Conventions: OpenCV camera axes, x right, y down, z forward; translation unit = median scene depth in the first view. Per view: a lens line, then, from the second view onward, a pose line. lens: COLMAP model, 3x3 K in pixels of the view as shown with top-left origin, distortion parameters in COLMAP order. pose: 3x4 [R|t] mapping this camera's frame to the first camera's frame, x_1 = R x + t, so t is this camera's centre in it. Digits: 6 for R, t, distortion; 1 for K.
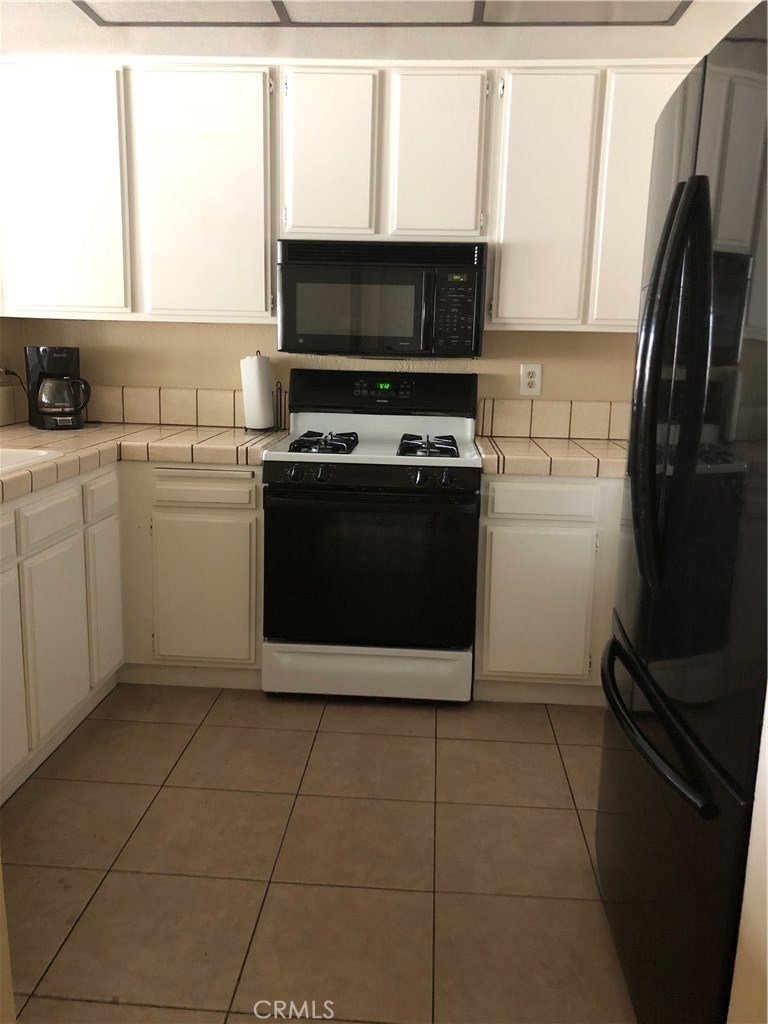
lens RADIAL K [[836.6, 0, 383.7], [0, 836.6, 513.2], [0, 0, 1]] dist [0.044654, -0.060226]
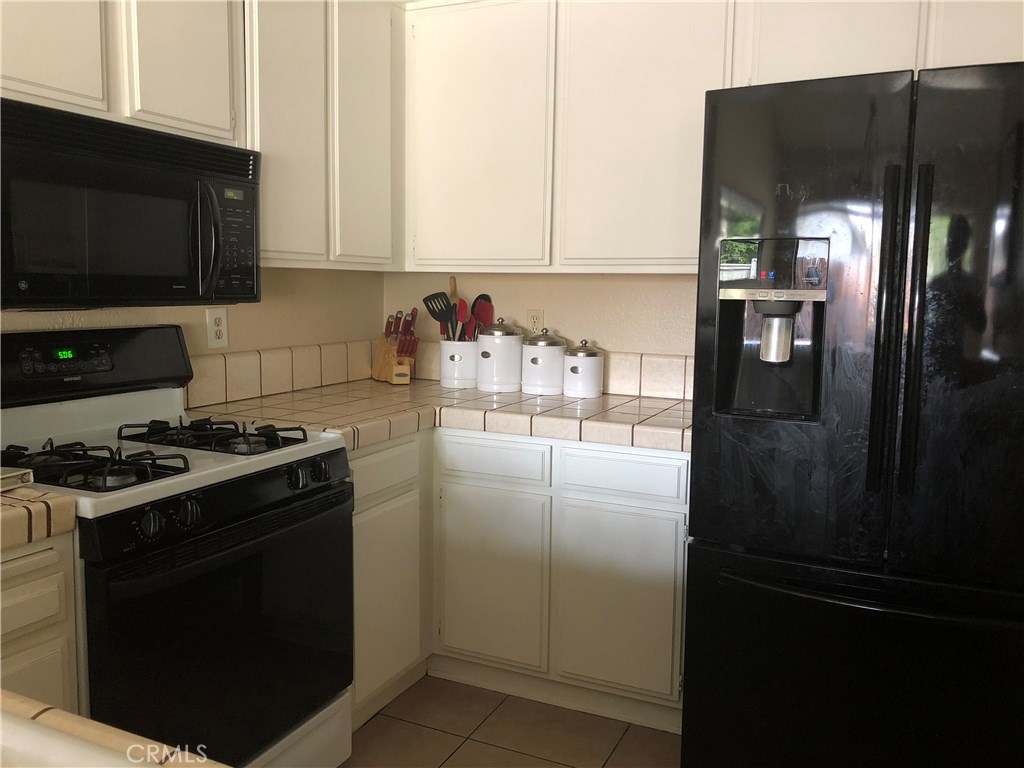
lens RADIAL K [[836.6, 0, 508.9], [0, 836.6, 379.1], [0, 0, 1]] dist [0.044654, -0.060226]
pose [[0.358374, -0.124251, 0.925273, -0.495016], [0.177050, 0.982163, 0.063316, -0.128179], [-0.916636, 0.141129, 0.373980, 0.531188]]
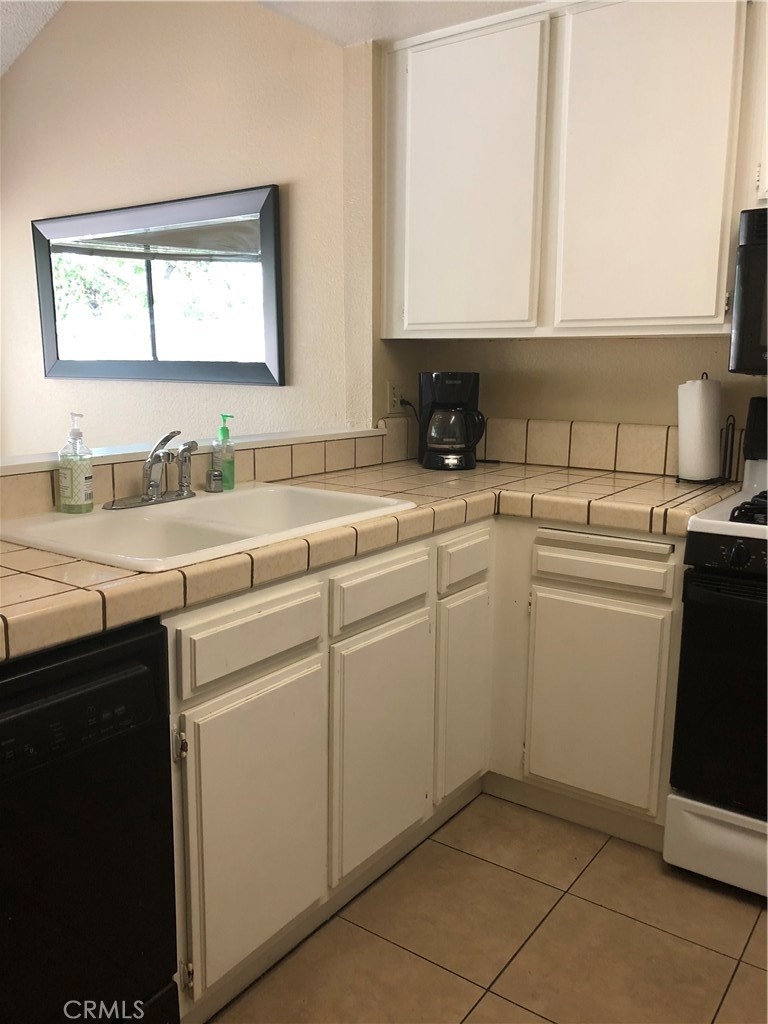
lens RADIAL K [[836.6, 0, 384.9], [0, 836.6, 508.8], [0, 0, 1]] dist [0.044654, -0.060226]
pose [[0.853012, 0.070160, -0.517153, -0.001727], [-0.089282, 0.995932, -0.012151, -0.048145], [0.514197, 0.056538, 0.855807, 0.272037]]
